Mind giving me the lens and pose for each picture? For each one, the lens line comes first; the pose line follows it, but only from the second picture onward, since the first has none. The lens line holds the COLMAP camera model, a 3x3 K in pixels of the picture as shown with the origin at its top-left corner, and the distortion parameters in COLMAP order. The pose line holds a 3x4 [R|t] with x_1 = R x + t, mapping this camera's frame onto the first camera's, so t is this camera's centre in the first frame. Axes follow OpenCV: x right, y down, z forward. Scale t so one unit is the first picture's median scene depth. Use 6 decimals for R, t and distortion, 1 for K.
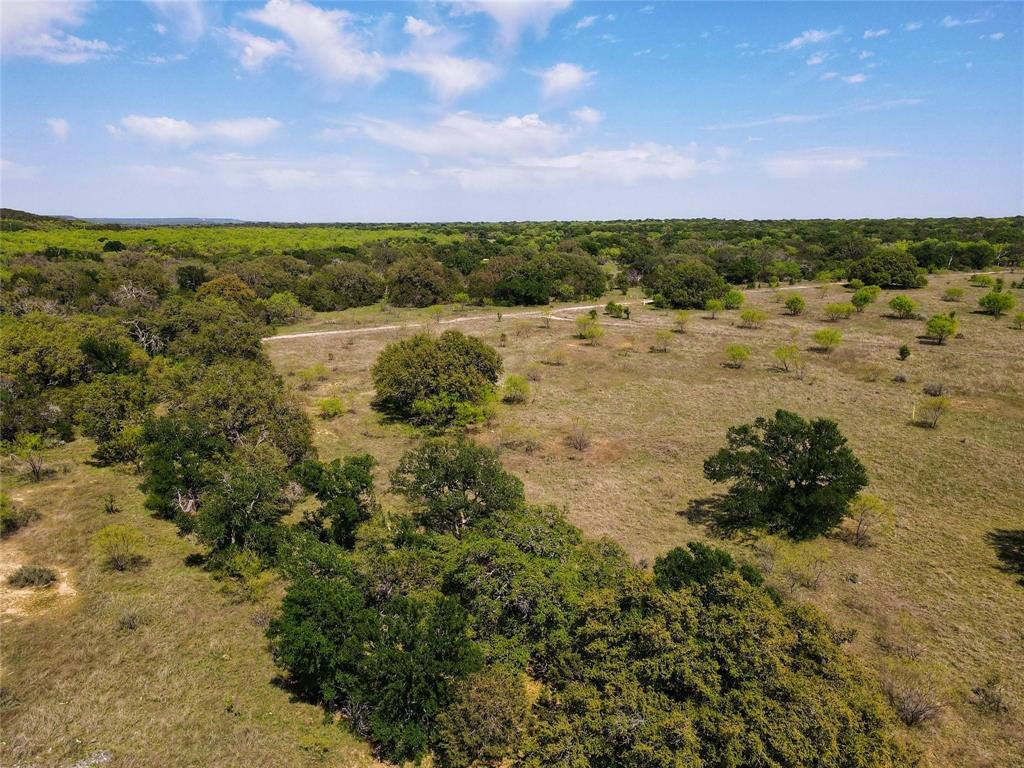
lens RADIAL K [[747.3, 0, 512.0], [0, 747.3, 384.0], [0, 0, 1]] dist [0.006770, 0.006835]
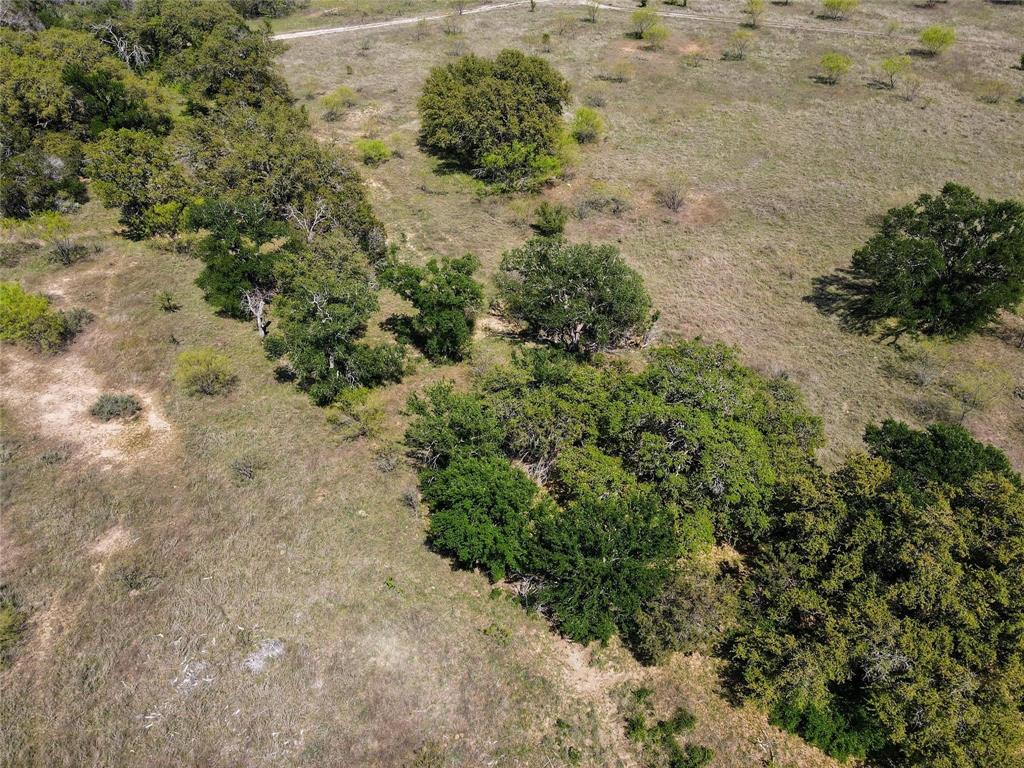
lens RADIAL K [[734.8, 0, 512.0], [0, 734.8, 384.0], [0, 0, 1]] dist [0.020091, -0.008993]
pose [[0.999804, -0.017223, 0.009746, -0.100901], [0.011729, 0.912394, 0.409144, -0.073917], [-0.015939, -0.408949, 0.912418, 0.115711]]
